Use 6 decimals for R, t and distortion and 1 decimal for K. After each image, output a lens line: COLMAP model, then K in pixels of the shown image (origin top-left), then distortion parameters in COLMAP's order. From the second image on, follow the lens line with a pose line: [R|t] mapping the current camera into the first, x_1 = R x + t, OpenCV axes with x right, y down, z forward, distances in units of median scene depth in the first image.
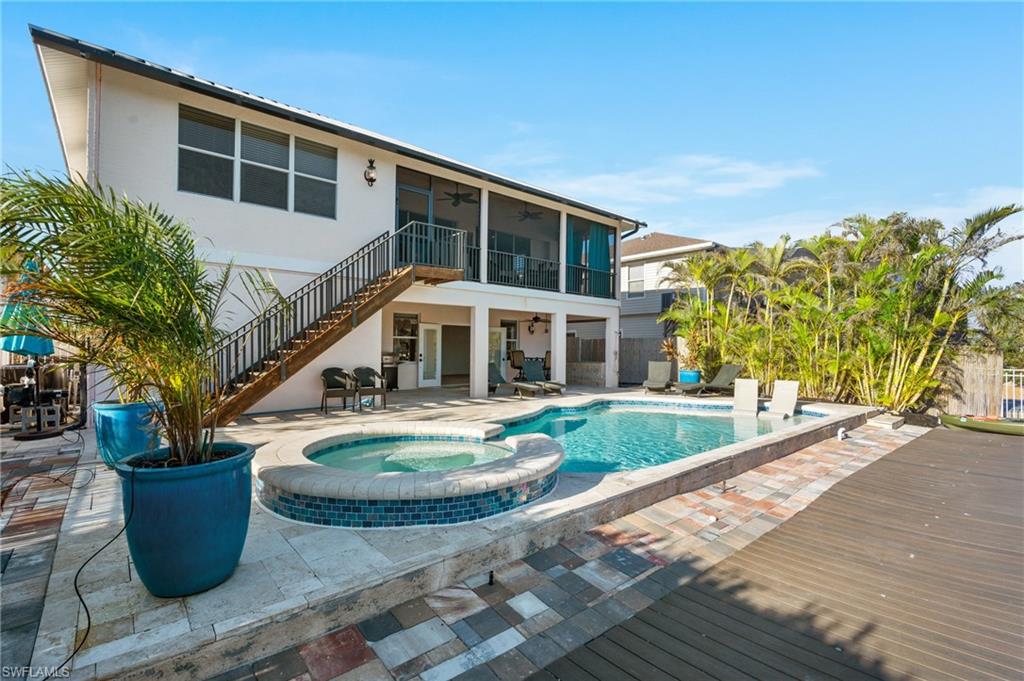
lens RADIAL K [[468.2, 0, 512.0], [0, 468.2, 344.9], [0, 0, 1]] dist [-0.007234, 0.000815]
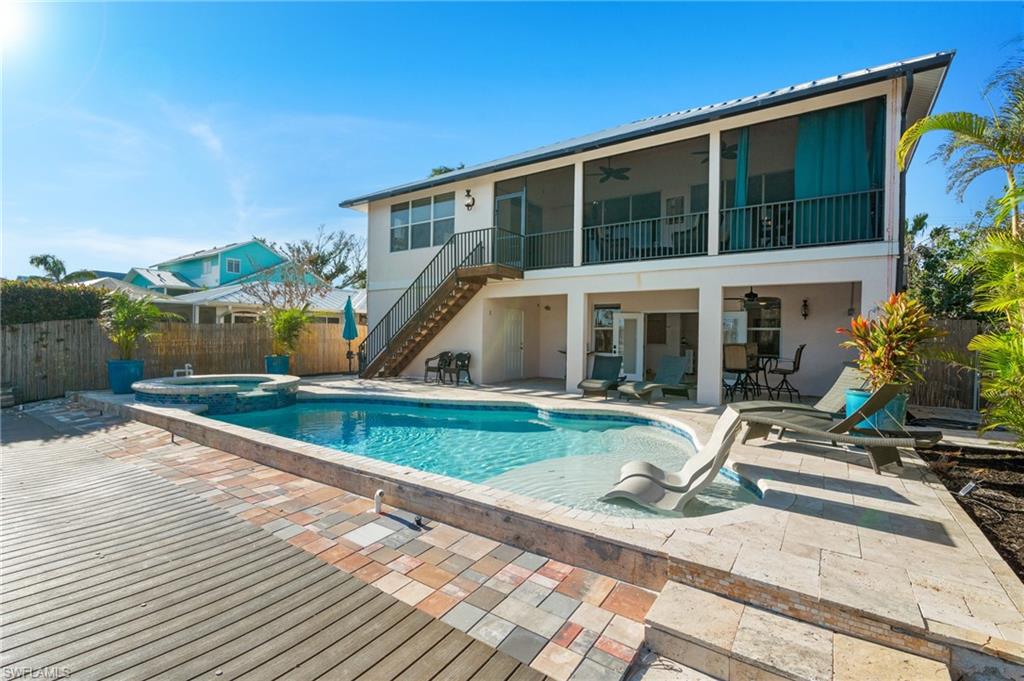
lens RADIAL K [[468.2, 0, 512.0], [0, 468.2, 344.9], [0, 0, 1]] dist [-0.007234, 0.000815]
pose [[0.254616, 0.007101, -0.967016, 0.786003], [-0.006675, 0.999962, 0.005585, 0.016277], [0.967019, 0.005032, 0.254653, 0.643548]]
